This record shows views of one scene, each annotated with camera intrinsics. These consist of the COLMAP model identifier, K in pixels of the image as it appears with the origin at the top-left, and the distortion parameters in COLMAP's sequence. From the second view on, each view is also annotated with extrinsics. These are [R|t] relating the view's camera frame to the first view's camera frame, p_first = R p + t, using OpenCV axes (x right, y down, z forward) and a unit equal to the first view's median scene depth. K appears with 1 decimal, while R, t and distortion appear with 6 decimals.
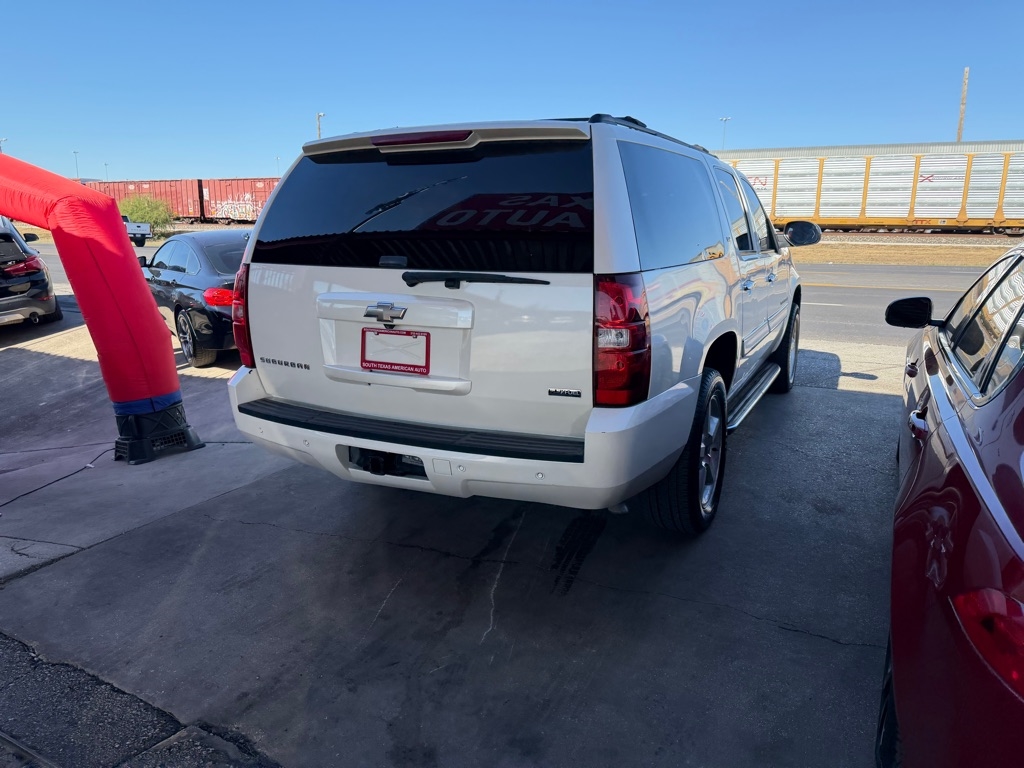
lens RADIAL K [[725.9, 0, 511.5], [0, 725.9, 377.7], [0, 0, 1]] dist [0.020556, -0.029477]
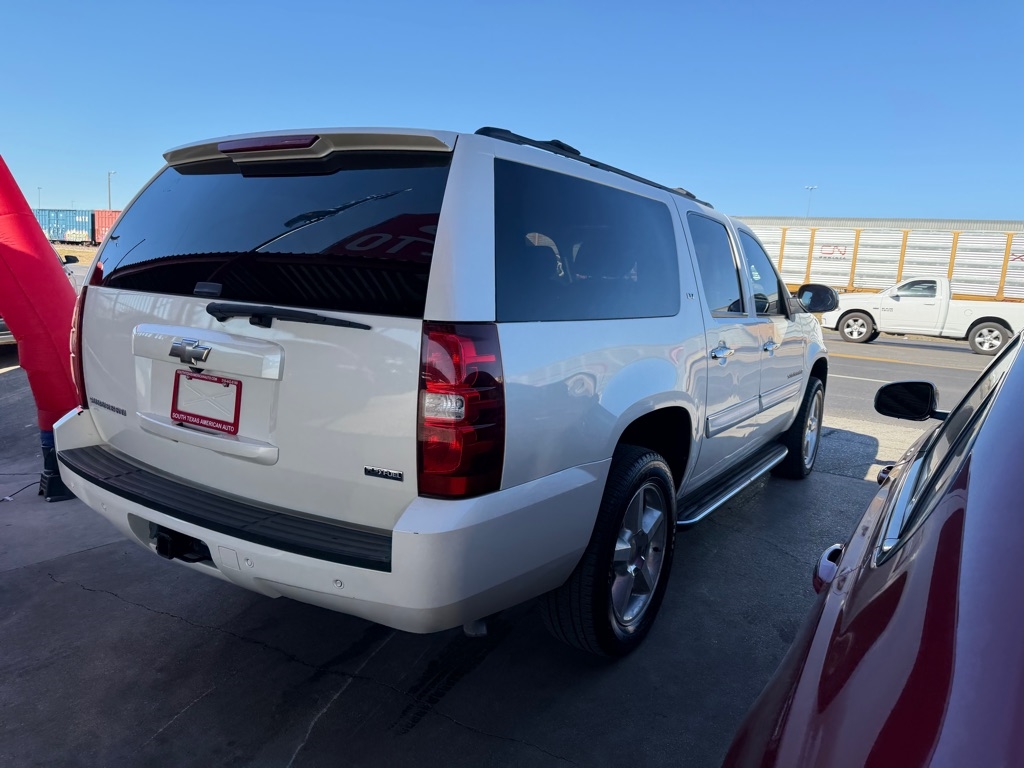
lens RADIAL K [[729.6, 0, 519.9], [0, 729.6, 381.4], [0, 0, 1]] dist [0.028300, -0.048303]
pose [[0.994244, 0.071464, -0.079824, 0.228695], [-0.076603, 0.995051, -0.063289, -0.031892], [0.074906, 0.069040, 0.994798, 0.209022]]
